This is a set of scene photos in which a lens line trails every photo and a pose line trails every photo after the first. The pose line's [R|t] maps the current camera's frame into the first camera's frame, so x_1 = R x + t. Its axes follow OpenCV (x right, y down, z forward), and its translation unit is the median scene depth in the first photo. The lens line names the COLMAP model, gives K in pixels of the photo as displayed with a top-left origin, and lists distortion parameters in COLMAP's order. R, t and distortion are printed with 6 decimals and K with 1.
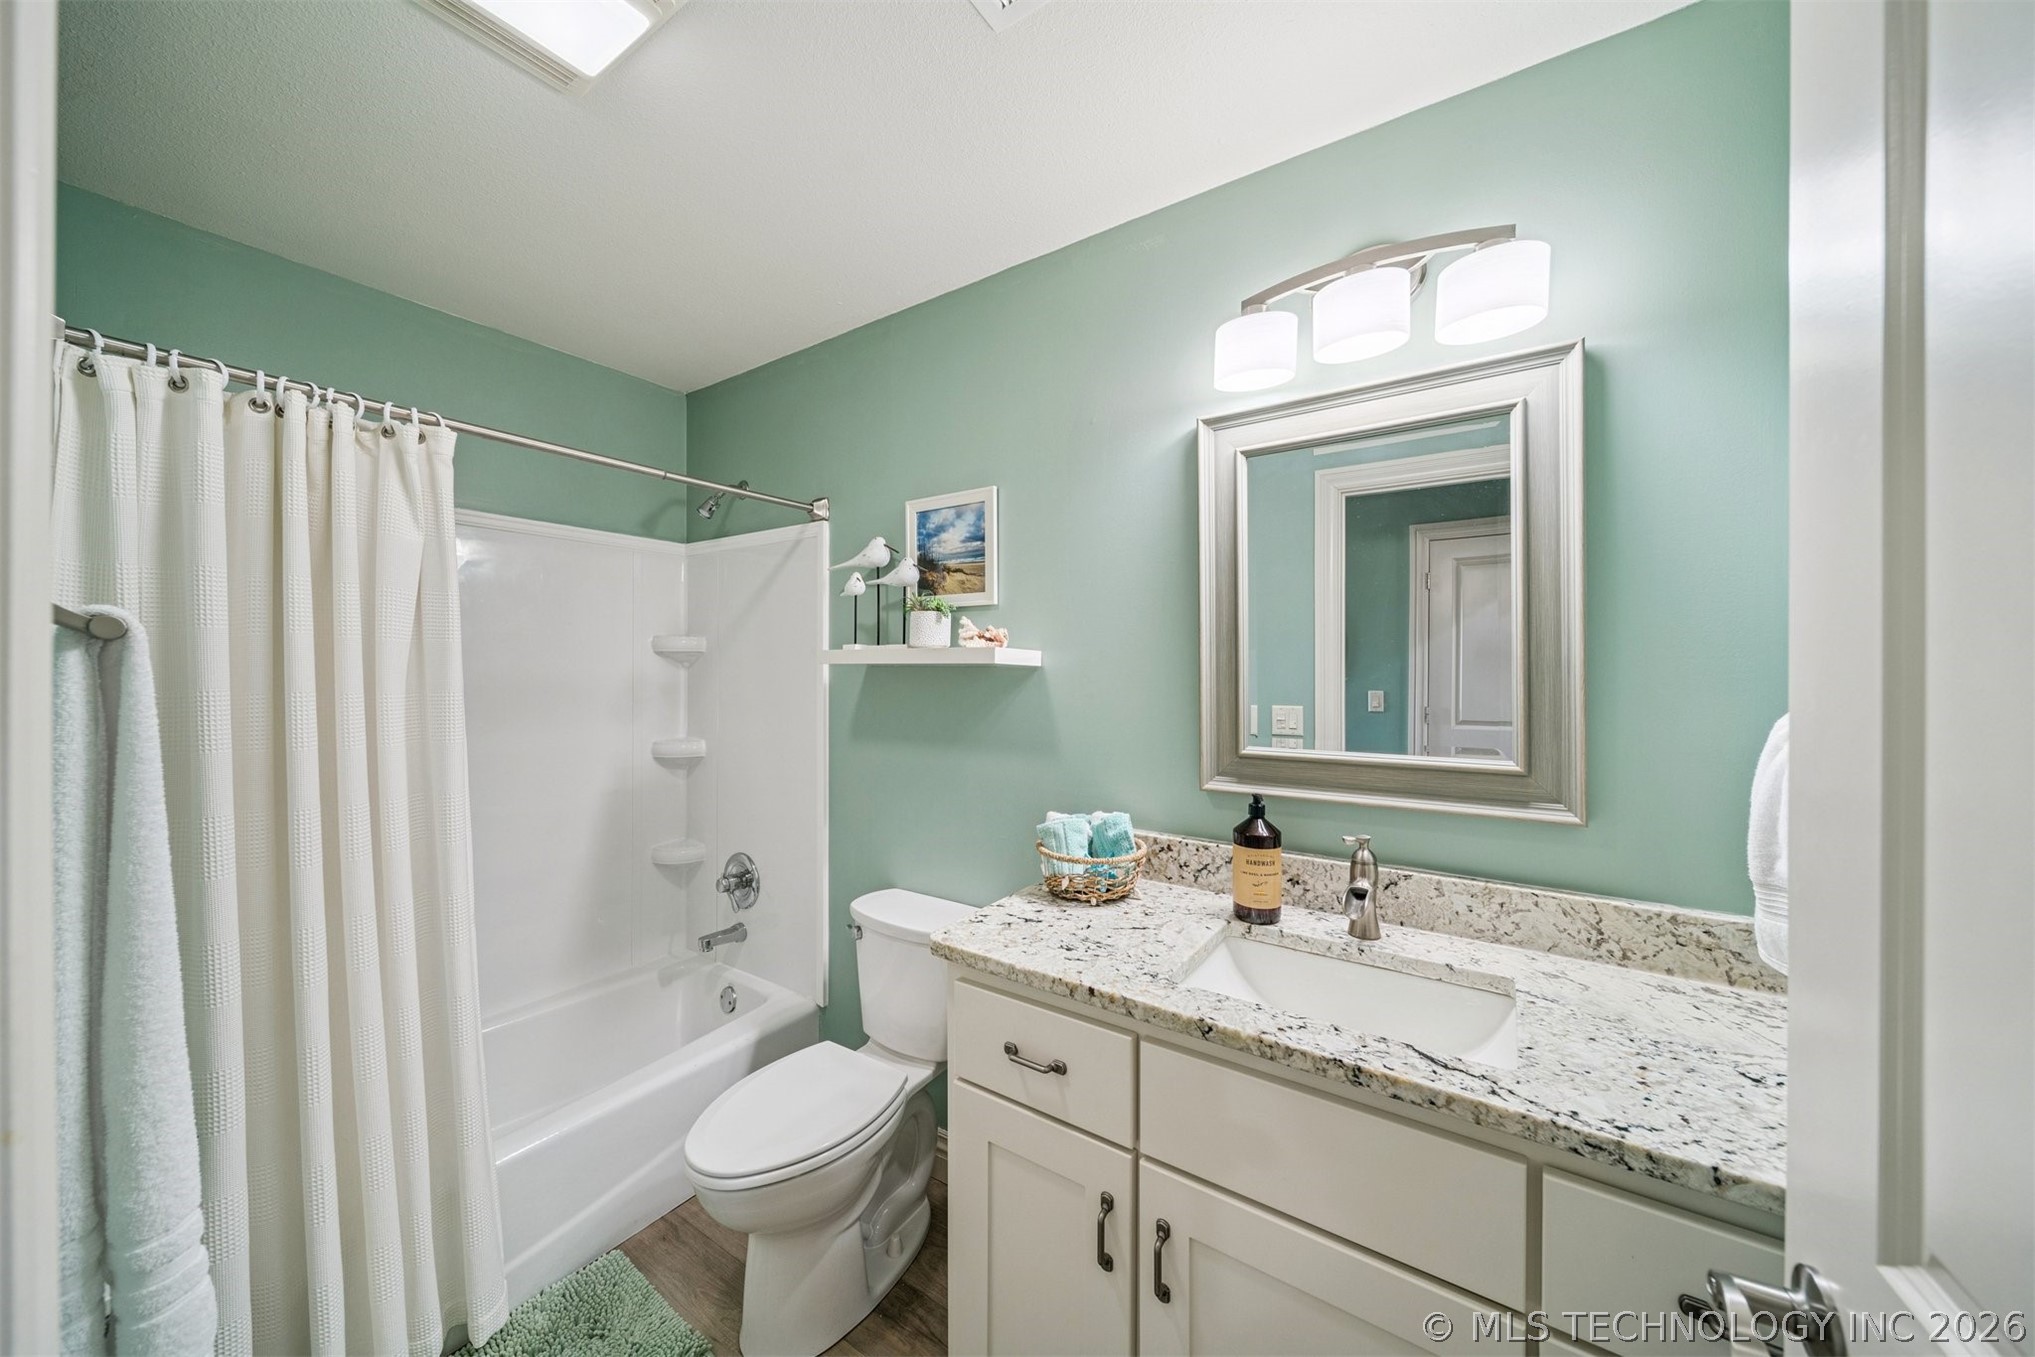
lens RADIAL K [[725.6, 0, 998.9], [0, 725.6, 665.0], [0, 0, 1]] dist [0.000715, -0.000518]
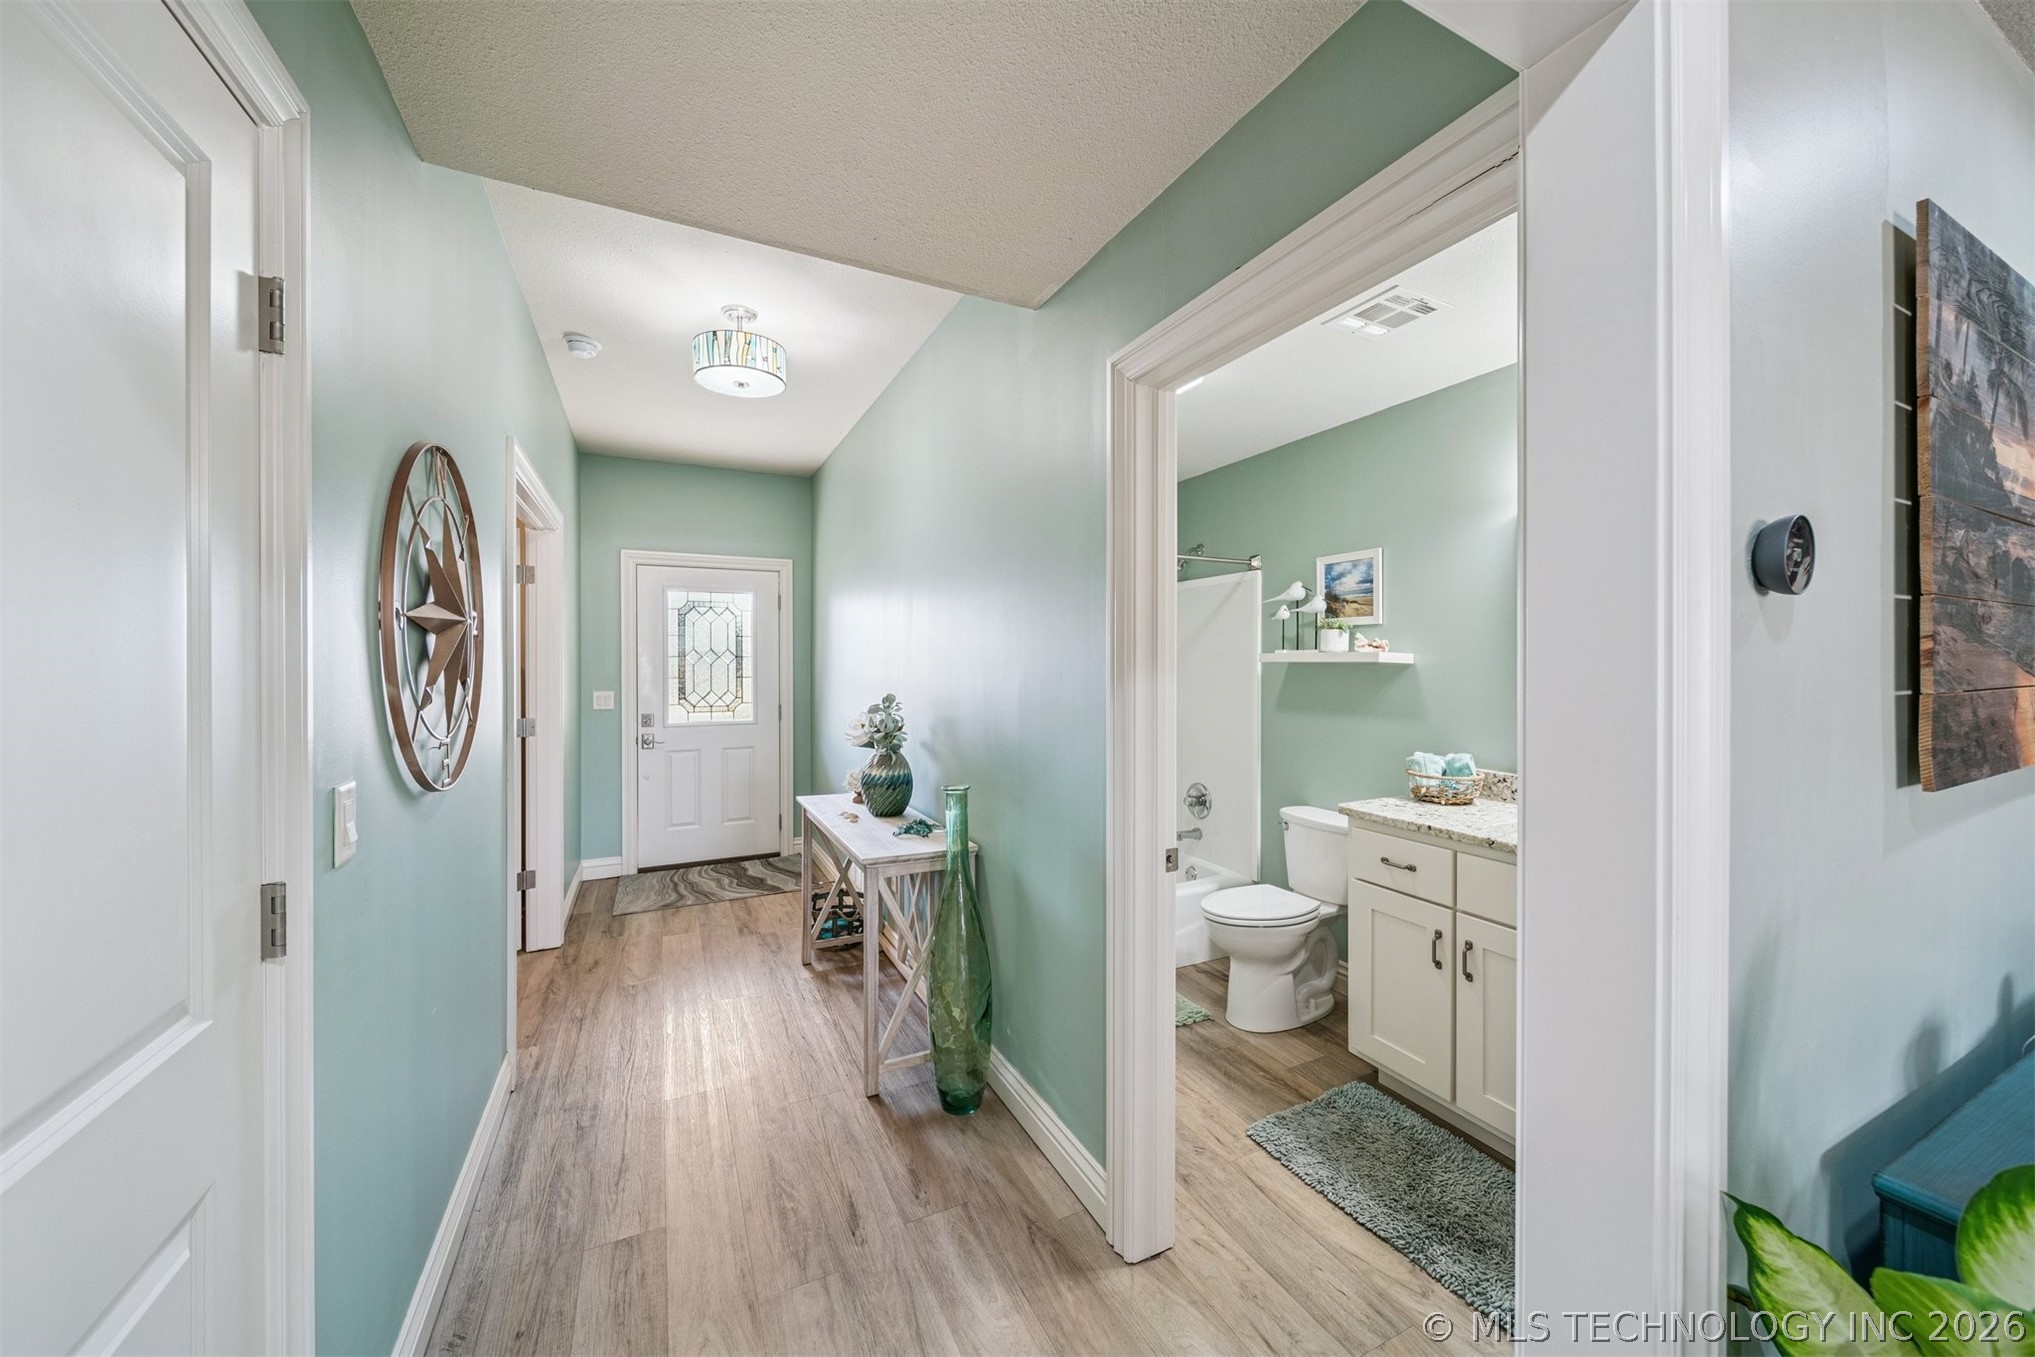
lens RADIAL K [[725.6, 0, 998.9], [0, 725.6, 665.0], [0, 0, 1]] dist [0.000715, -0.000518]
pose [[0.874048, 0.001584, -0.485837, 0.035562], [0.000773, 0.999989, 0.004651, -0.002964], [0.485839, -0.004440, 0.874037, -0.752483]]
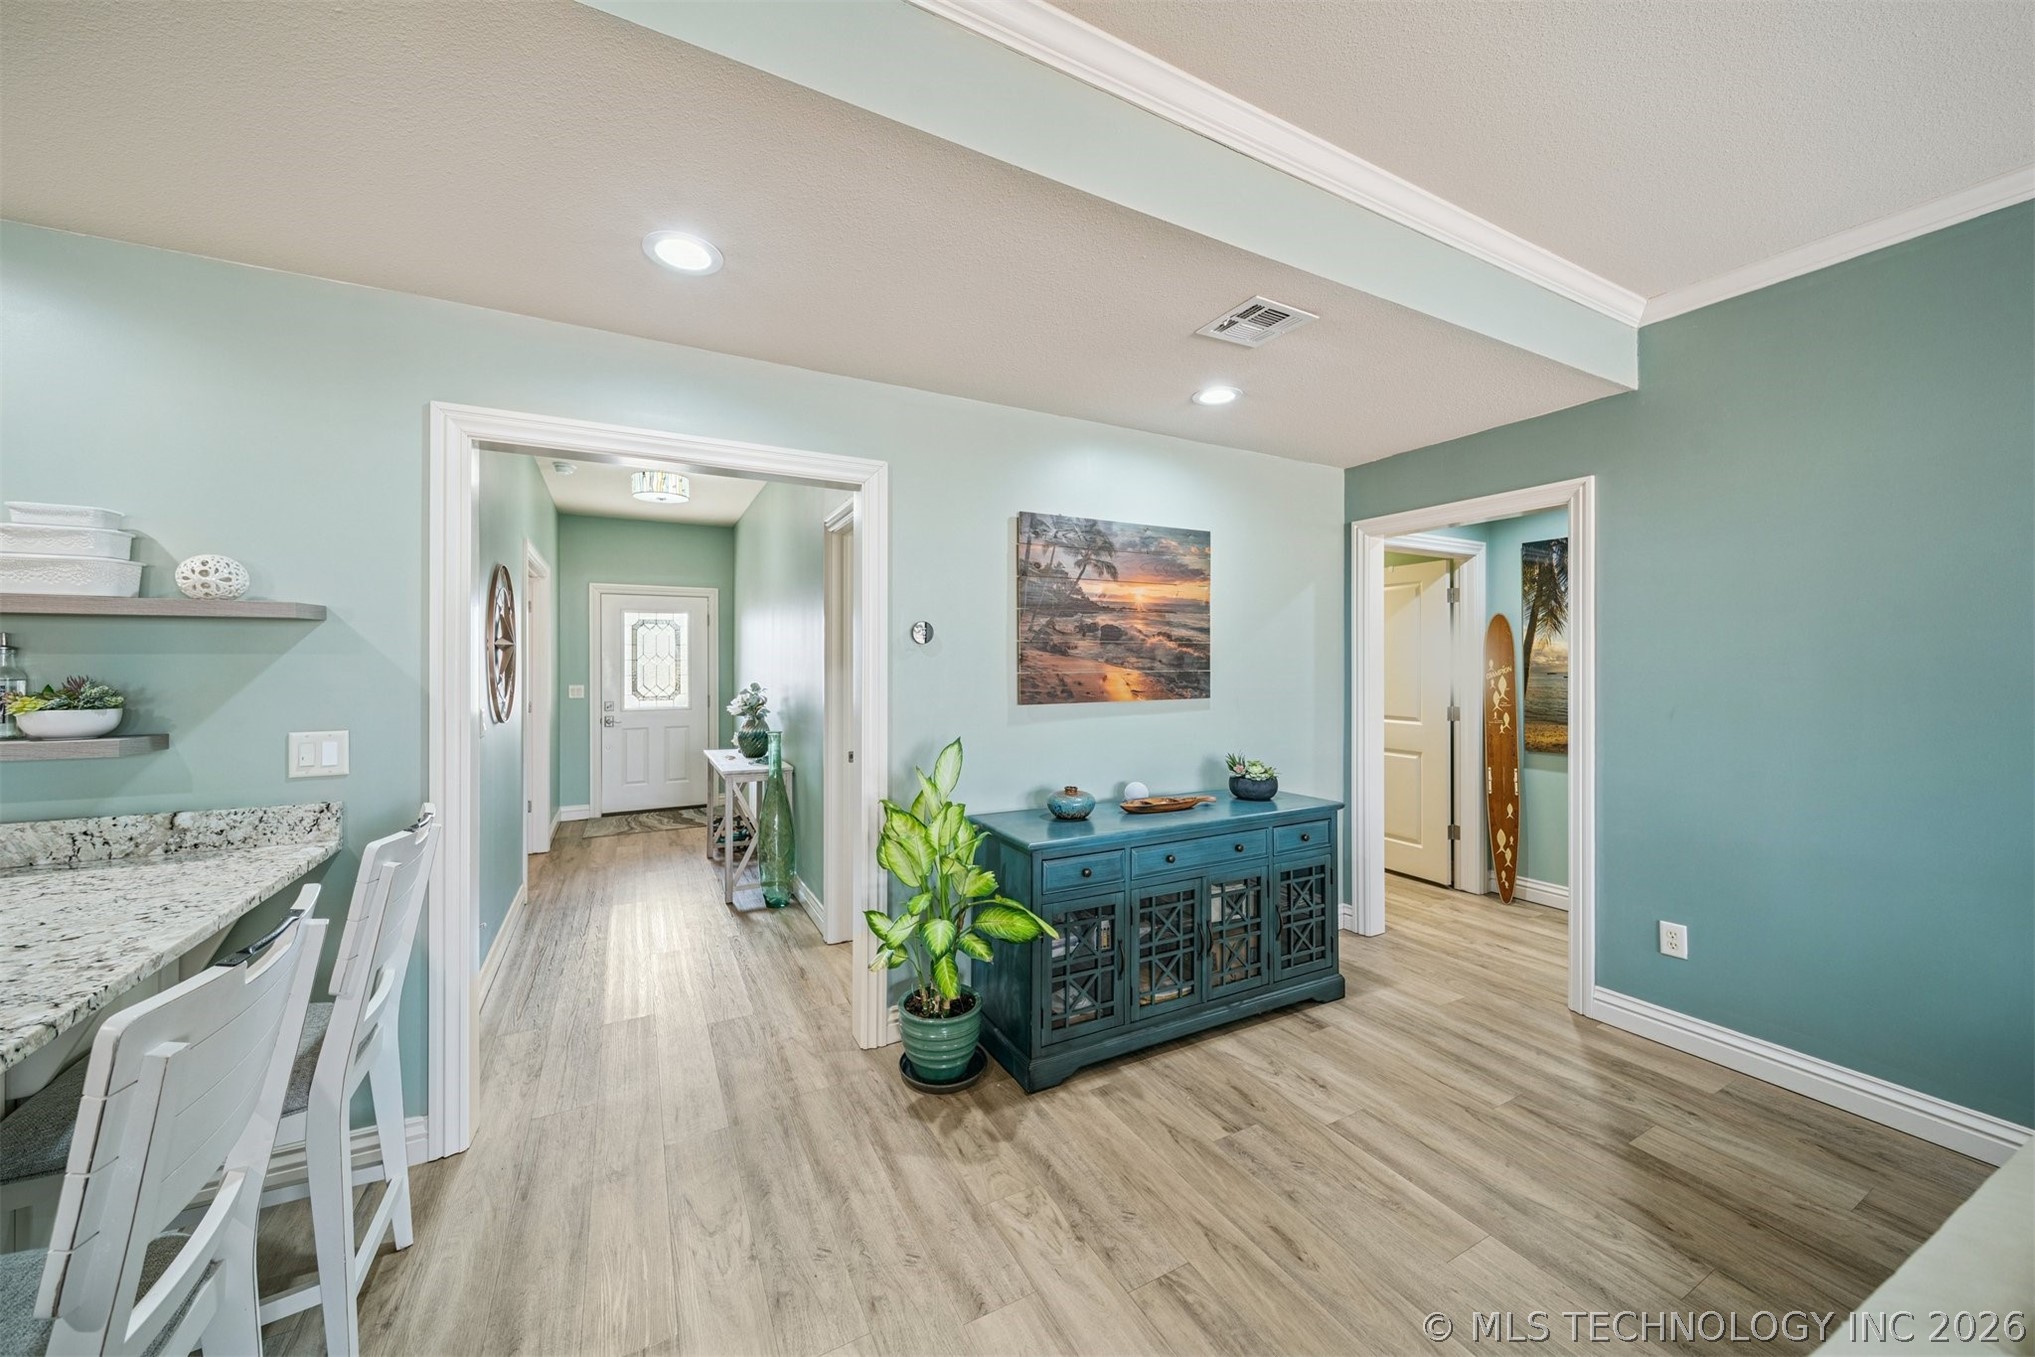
lens RADIAL K [[725.6, 0, 998.9], [0, 725.6, 665.0], [0, 0, 1]] dist [0.000715, -0.000518]
pose [[0.888877, -0.000653, -0.458146, 1.038491], [0.001842, 0.999996, 0.002149, -0.000430], [0.458143, -0.002754, 0.888874, -1.402129]]
